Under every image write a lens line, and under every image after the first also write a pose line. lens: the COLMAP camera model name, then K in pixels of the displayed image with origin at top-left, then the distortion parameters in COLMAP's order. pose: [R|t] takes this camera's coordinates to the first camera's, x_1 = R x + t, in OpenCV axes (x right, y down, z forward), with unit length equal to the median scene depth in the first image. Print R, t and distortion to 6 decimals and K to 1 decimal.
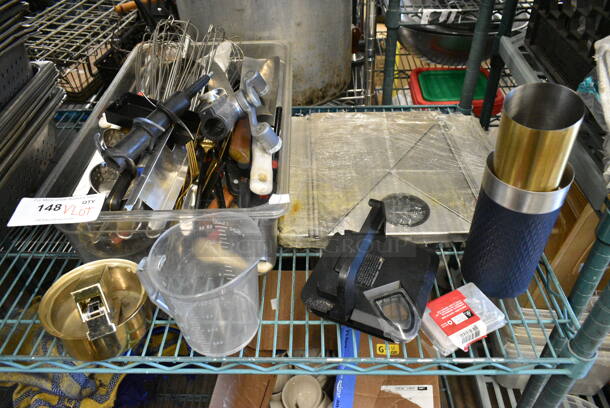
lens RADIAL K [[465.8, 0, 302.2], [0, 465.8, 204.9], [0, 0, 1]] dist [-0.016370, 0.003941]
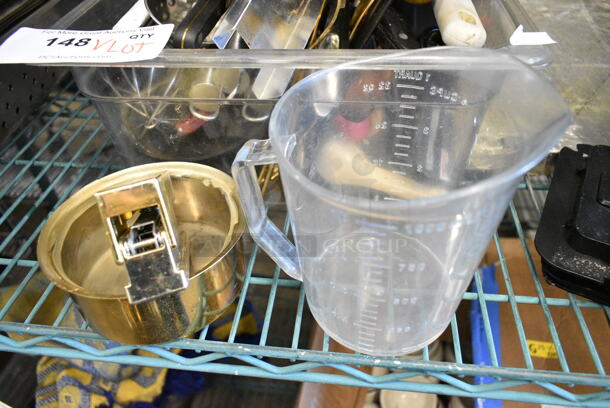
lens RADIAL K [[465.8, 0, 306.4], [0, 465.8, 200.2], [0, 0, 1]] dist [-0.016370, 0.003941]
pose [[0.994715, 0.056250, -0.085891, -0.223101], [-0.053582, 0.998016, 0.033062, 0.146507], [0.087580, -0.028285, 0.995756, 0.496324]]
